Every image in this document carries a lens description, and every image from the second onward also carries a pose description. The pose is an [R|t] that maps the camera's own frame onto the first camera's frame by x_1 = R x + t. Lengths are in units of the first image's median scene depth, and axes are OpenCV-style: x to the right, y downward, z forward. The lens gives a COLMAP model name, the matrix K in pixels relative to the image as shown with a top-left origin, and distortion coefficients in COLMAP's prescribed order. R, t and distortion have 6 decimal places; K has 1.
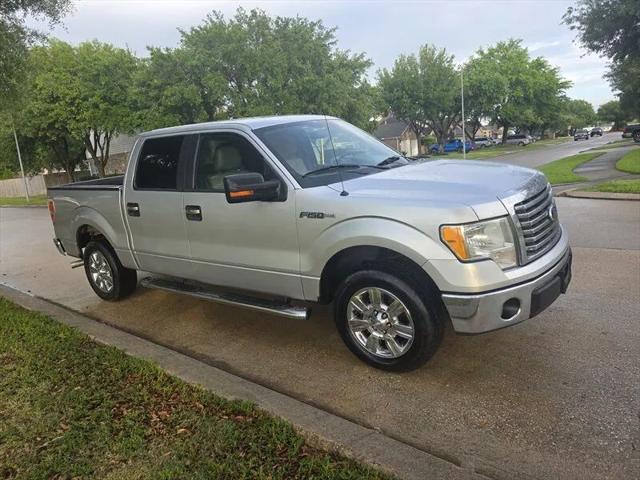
lens RADIAL K [[426.5, 0, 323.6], [0, 426.5, 231.4], [0, 0, 1]] dist [0.068813, -0.064018]
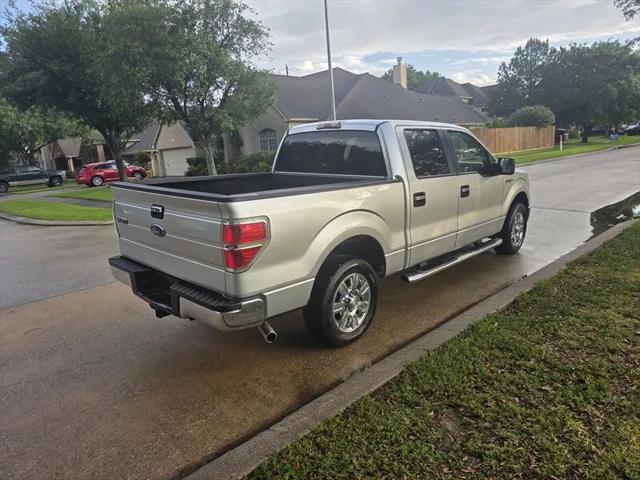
lens RADIAL K [[426.5, 0, 328.0], [0, 426.5, 239.5], [0, 0, 1]] dist [0.068813, -0.064018]
pose [[0.138560, -0.116661, 0.983459, -1.419003], [0.227851, 0.970154, 0.082981, -0.089422], [-0.963787, 0.212584, 0.161005, 1.059230]]
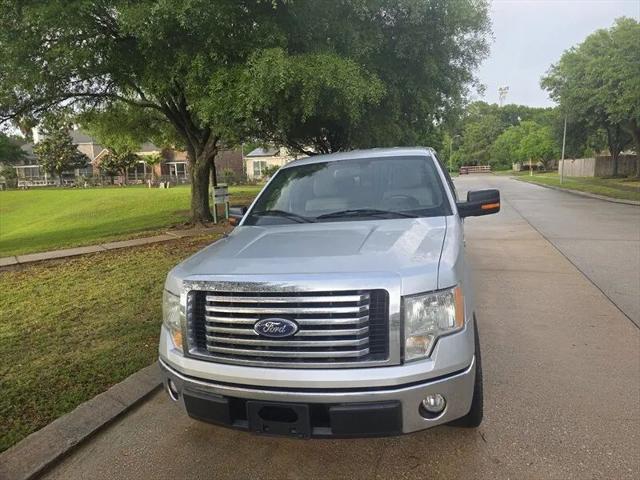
lens RADIAL K [[426.5, 0, 327.3], [0, 426.5, 236.6], [0, 0, 1]] dist [0.068813, -0.064018]
pose [[0.354947, 0.222627, -0.907992, 0.817421], [-0.164916, 0.970912, 0.173586, -0.228703], [0.920226, 0.088128, 0.381338, 0.549205]]
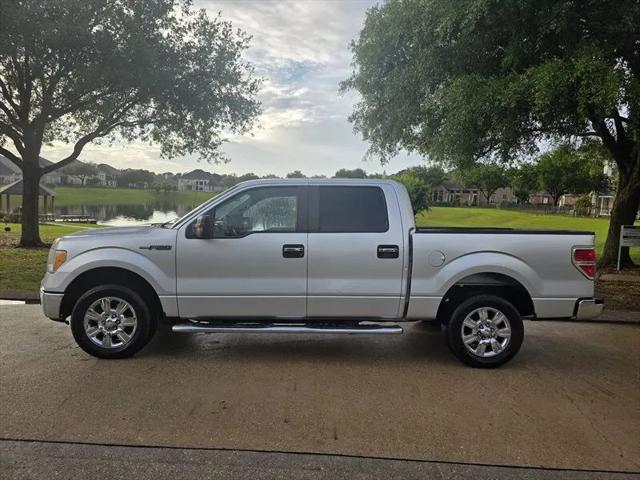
lens RADIAL K [[426.5, 0, 327.5], [0, 426.5, 242.4], [0, 0, 1]] dist [0.068813, -0.064018]
pose [[-0.791980, 0.123838, -0.597857, 0.518207], [-0.072923, 0.953018, 0.294006, -0.459748], [0.606177, 0.276444, -0.745740, 1.993375]]
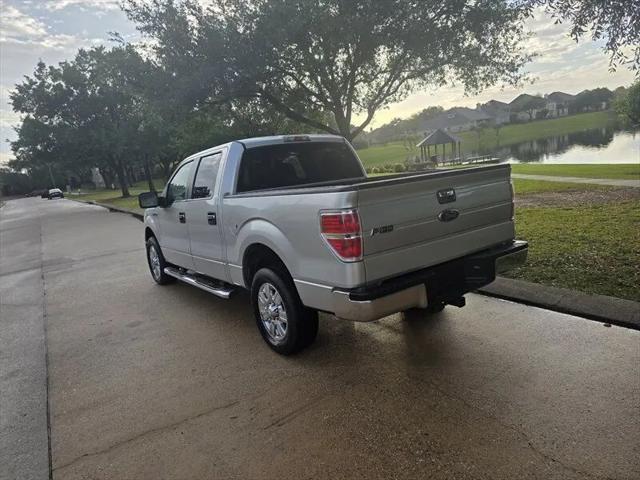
lens RADIAL K [[434.9, 0, 318.4], [0, 434.9, 239.6], [0, 0, 1]] dist [0.045786, -0.037996]
pose [[-0.921522, 0.156190, 0.355531, -0.762410], [0.276554, 0.906685, 0.318498, -0.373180], [-0.272608, 0.391826, -0.878725, 2.205200]]
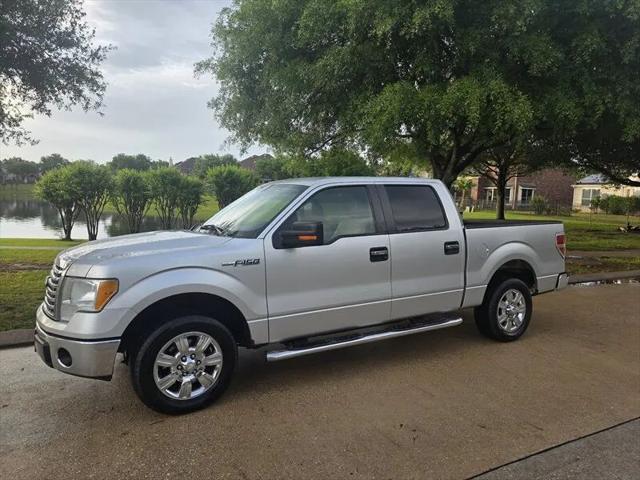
lens RADIAL K [[426.5, 0, 323.1], [0, 426.5, 241.5], [0, 0, 1]] dist [0.068813, -0.064018]
pose [[-0.409910, 0.177624, -0.894664, 0.878925], [-0.154390, 0.953191, 0.259981, -0.398716], [0.898965, 0.244696, -0.363299, 1.446313]]
